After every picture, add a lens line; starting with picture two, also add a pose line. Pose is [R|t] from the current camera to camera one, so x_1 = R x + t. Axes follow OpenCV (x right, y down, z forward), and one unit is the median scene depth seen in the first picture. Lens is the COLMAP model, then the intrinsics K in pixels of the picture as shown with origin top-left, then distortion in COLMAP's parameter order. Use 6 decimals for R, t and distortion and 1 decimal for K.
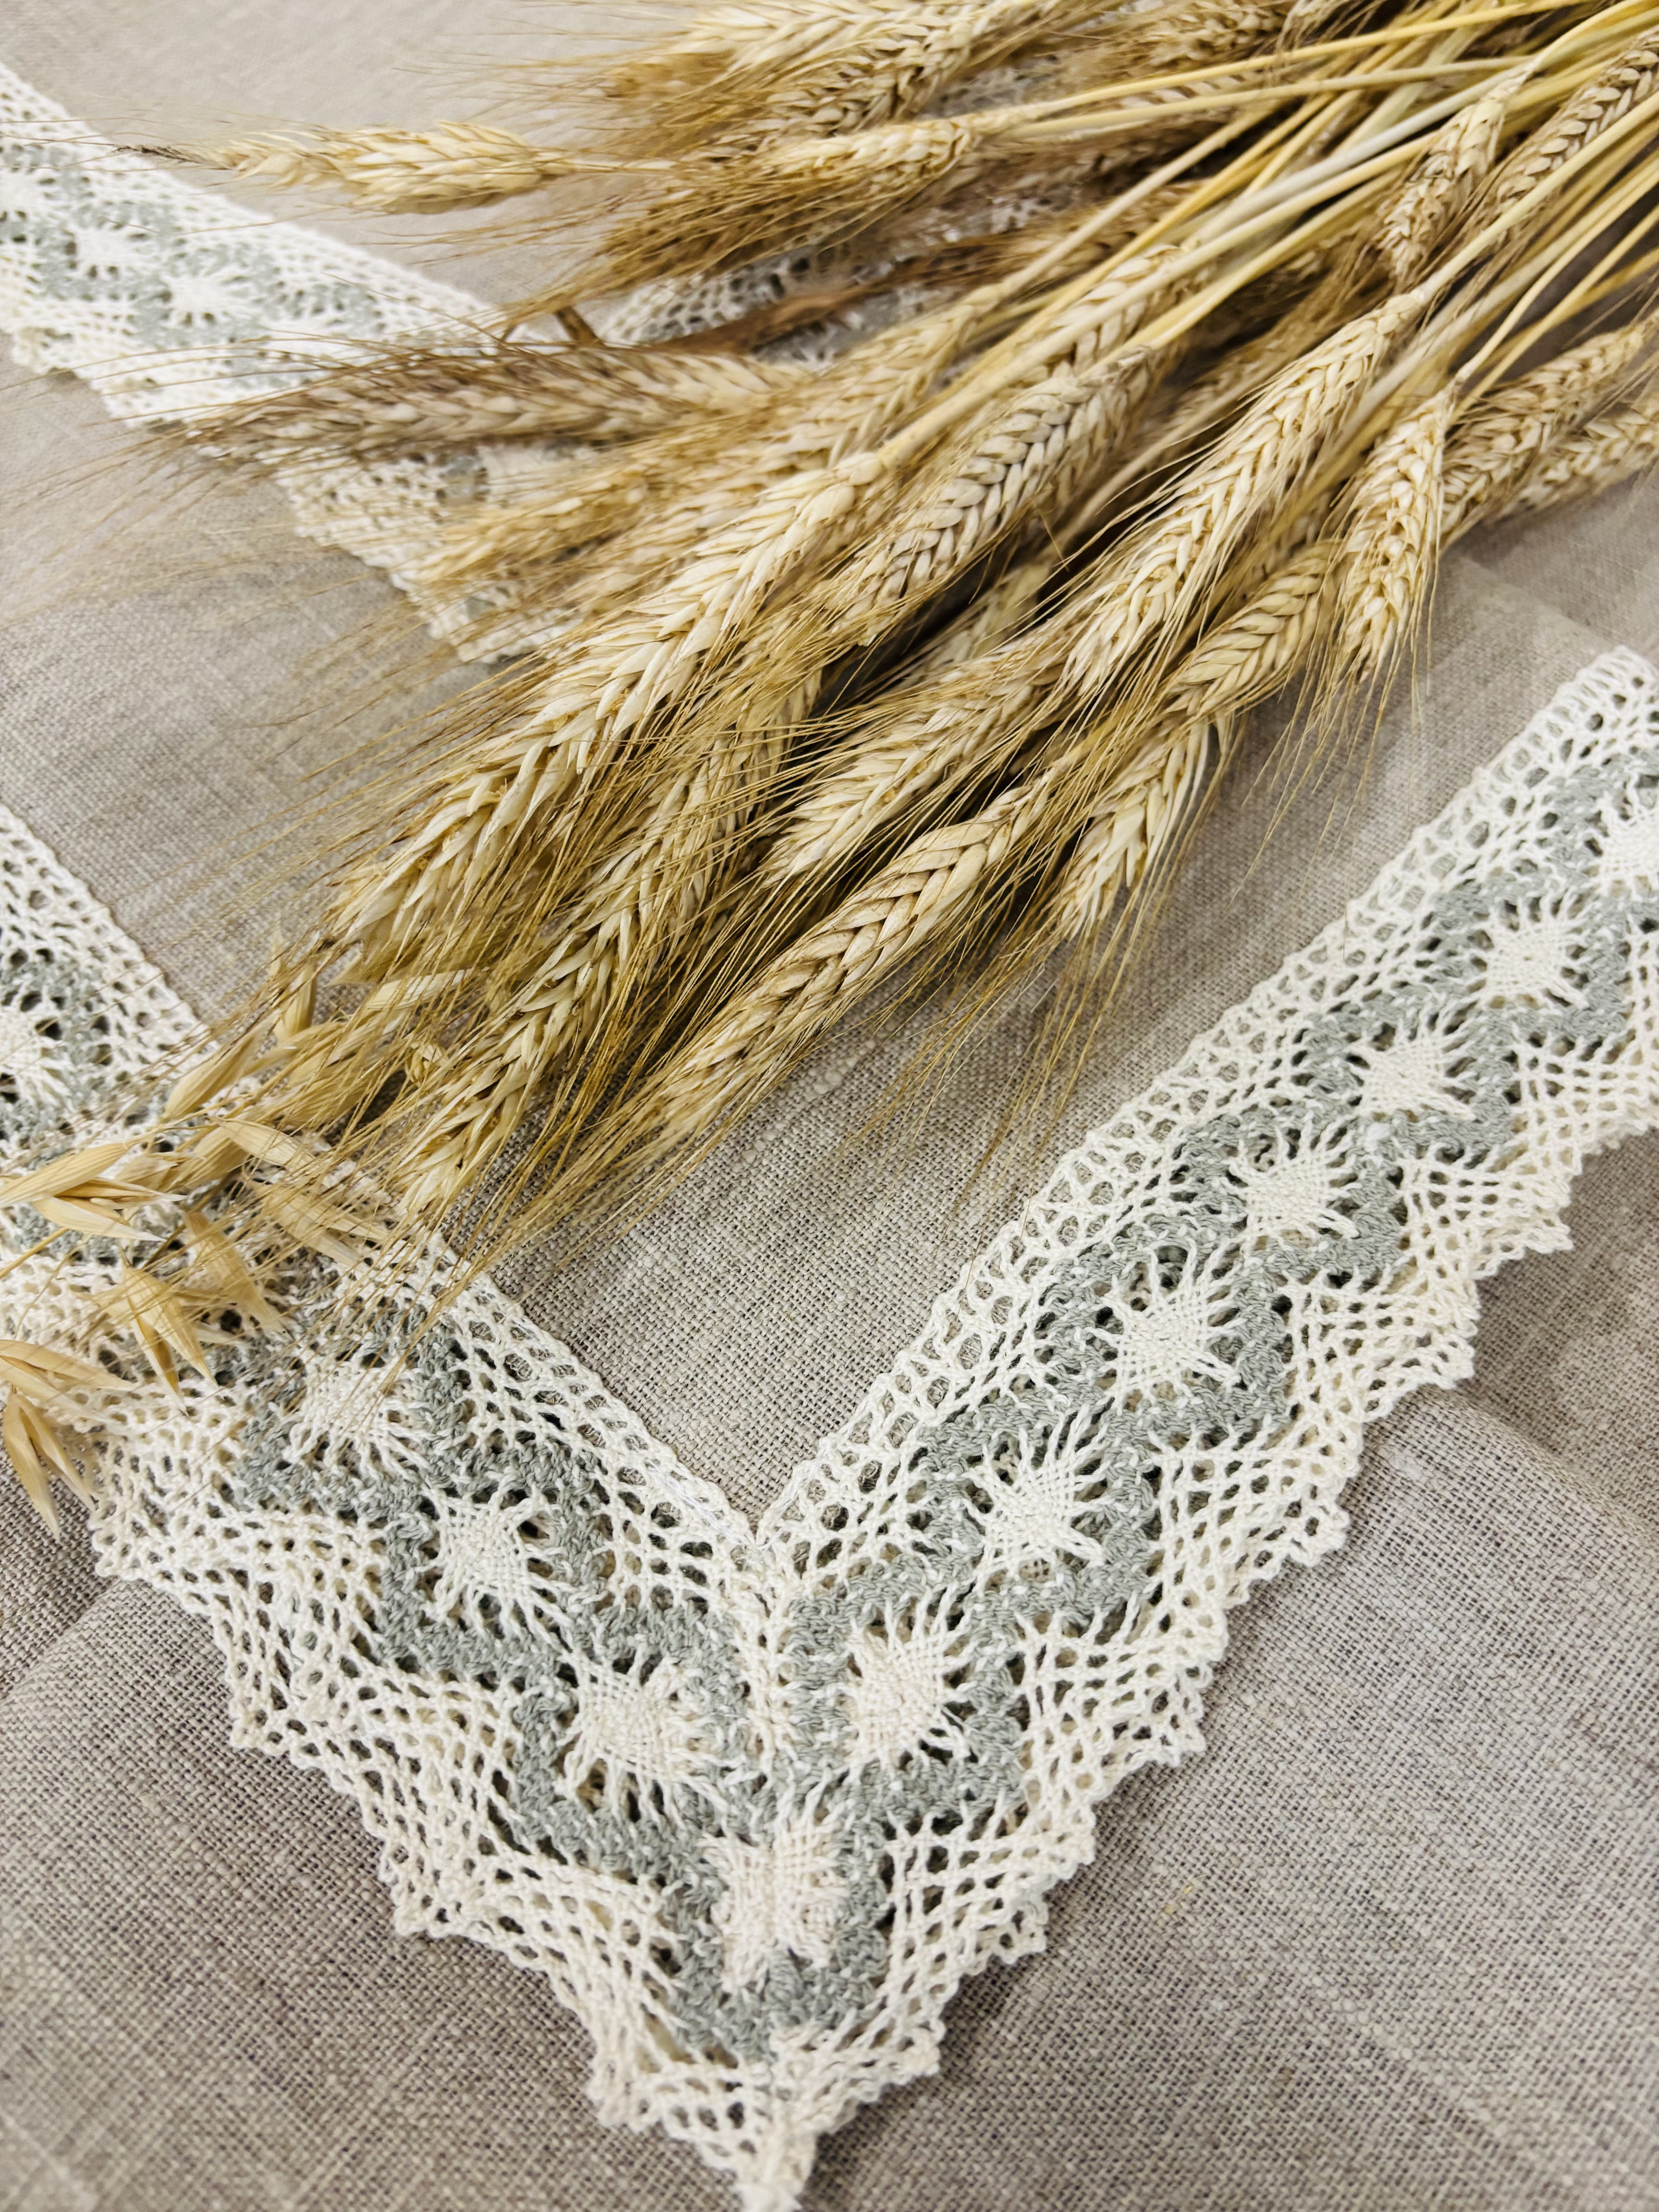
lens RADIAL K [[1711.1, 0, 742.2], [0, 1711.1, 1105.0], [0, 0, 1]] dist [-0.095002, 0.003323]
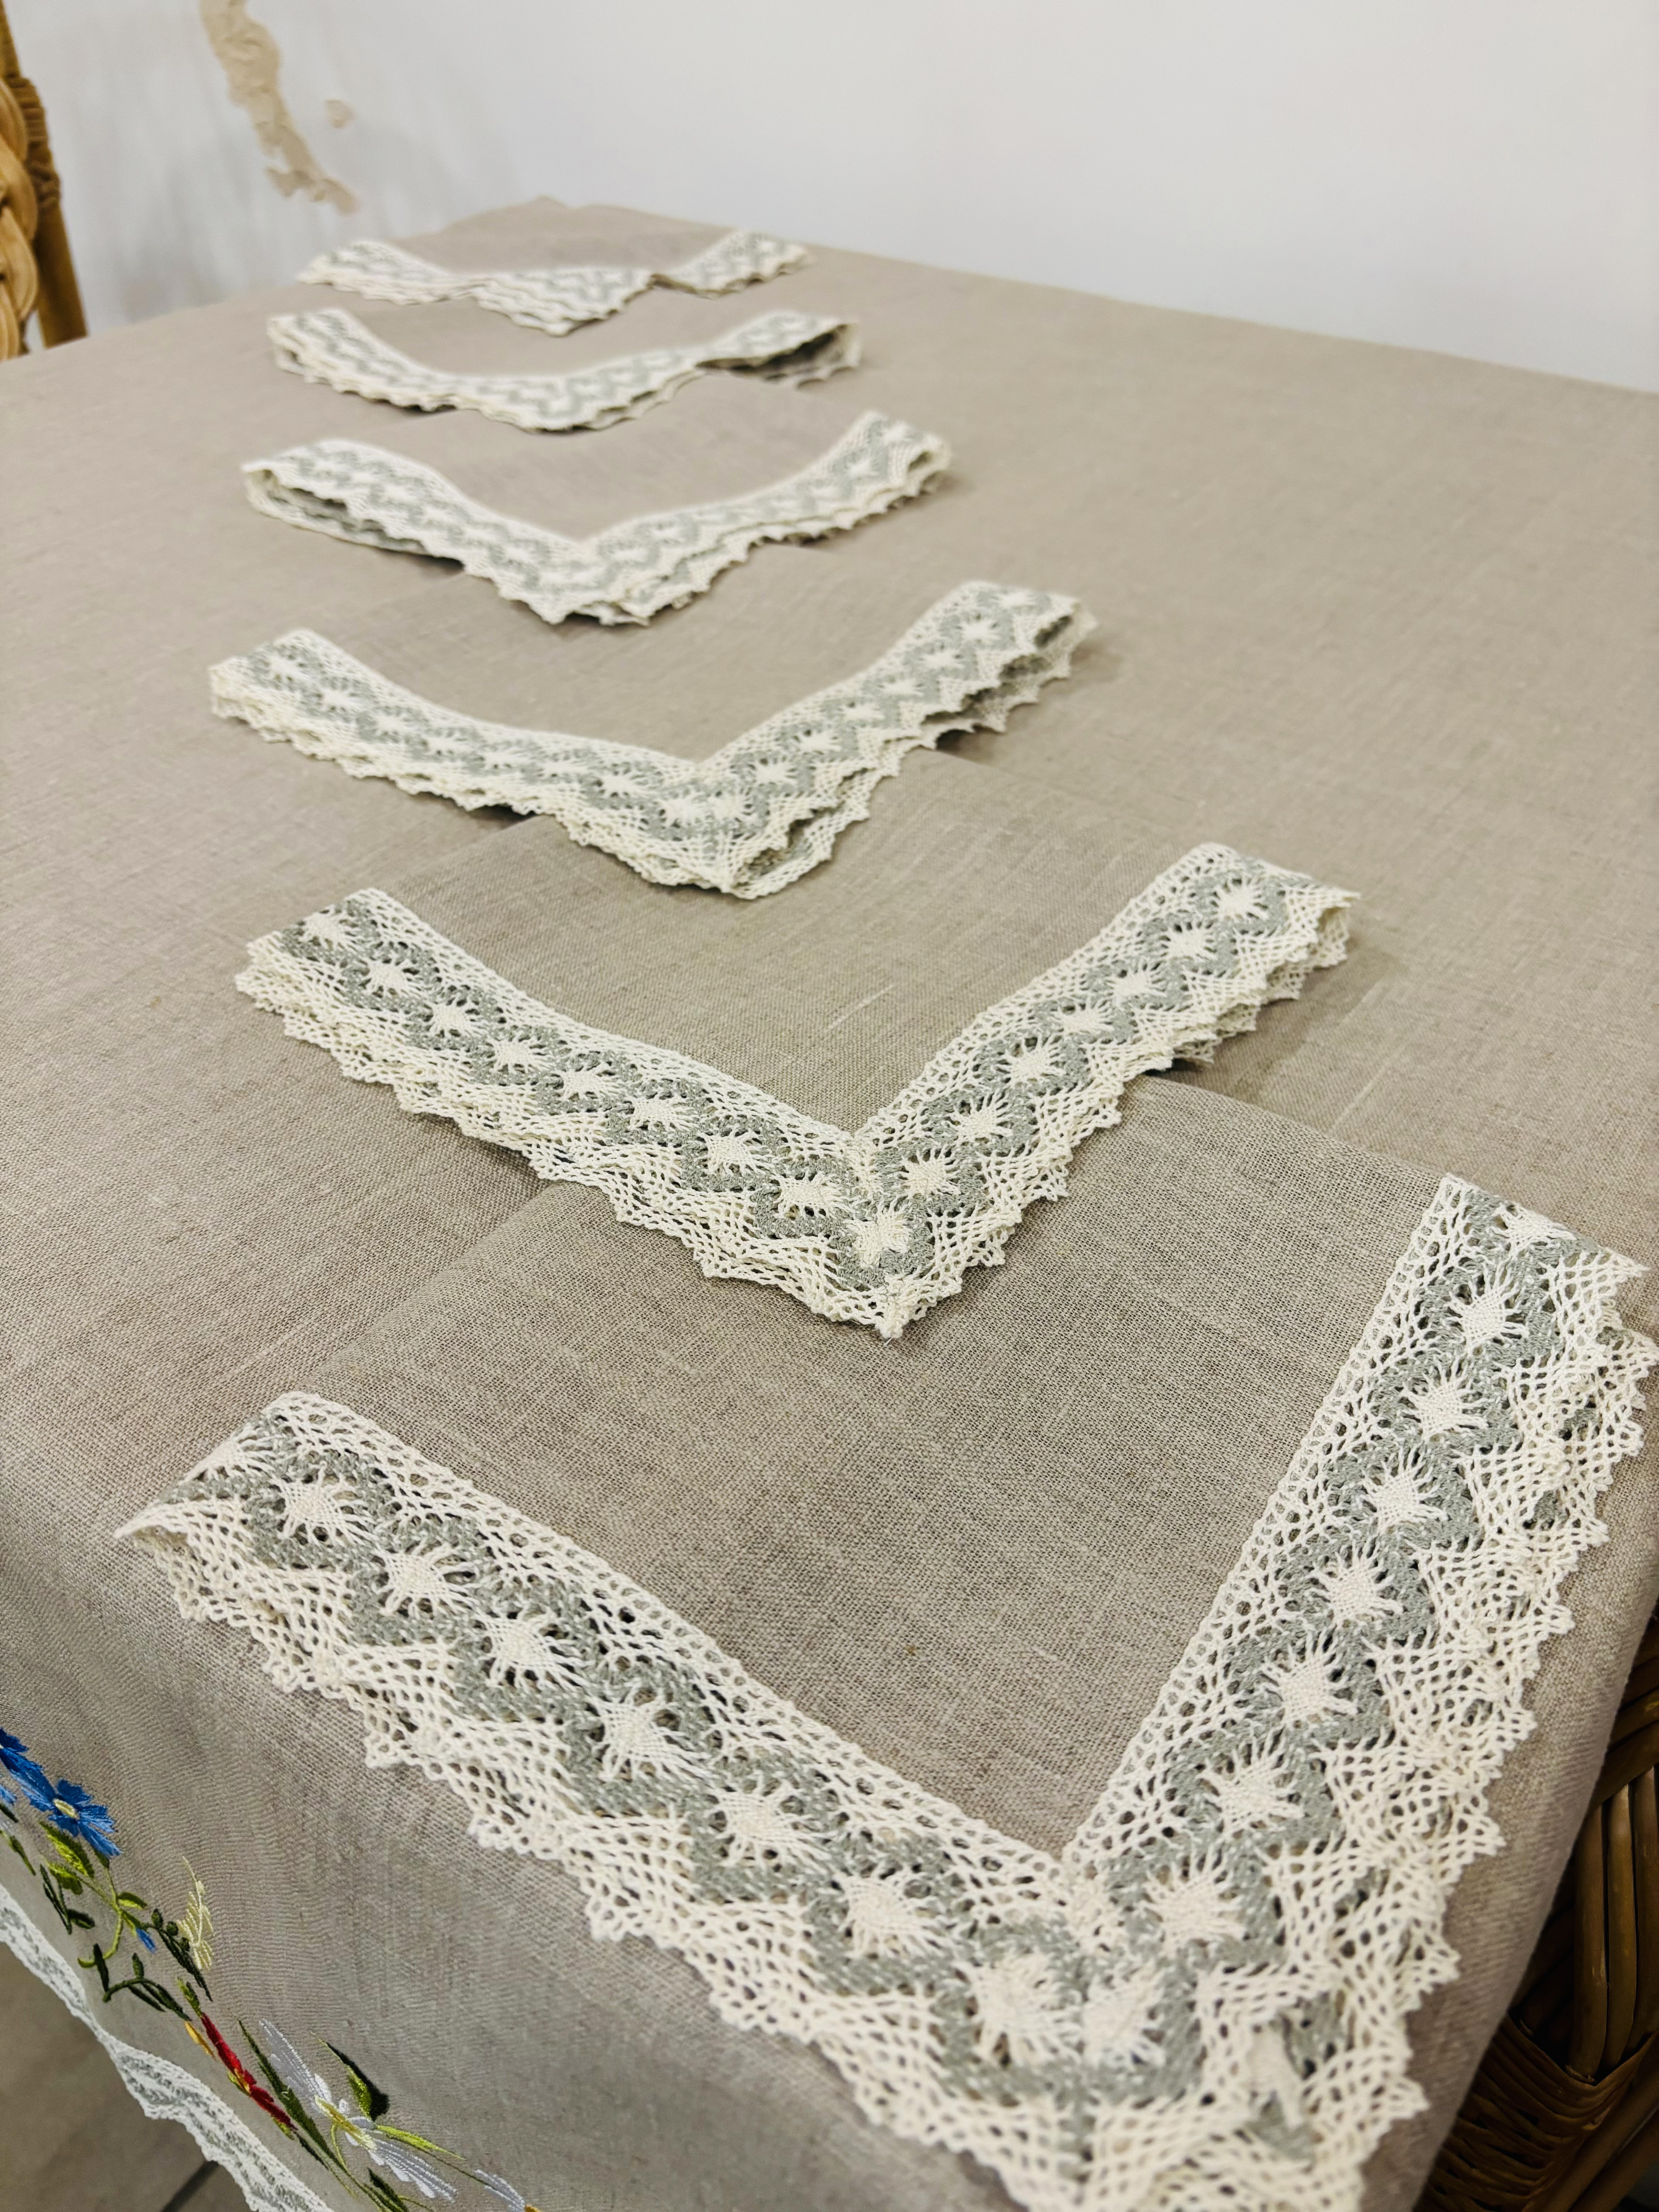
lens RADIAL K [[1673.3, 0, 782.9], [0, 1673.3, 1112.3], [0, 0, 1]] dist [0.035674, -0.045393]
pose [[0.997095, -0.024354, 0.072166, -0.238850], [0.050890, 0.917980, -0.393349, 1.071118], [-0.056667, 0.395879, 0.916552, -0.982850]]
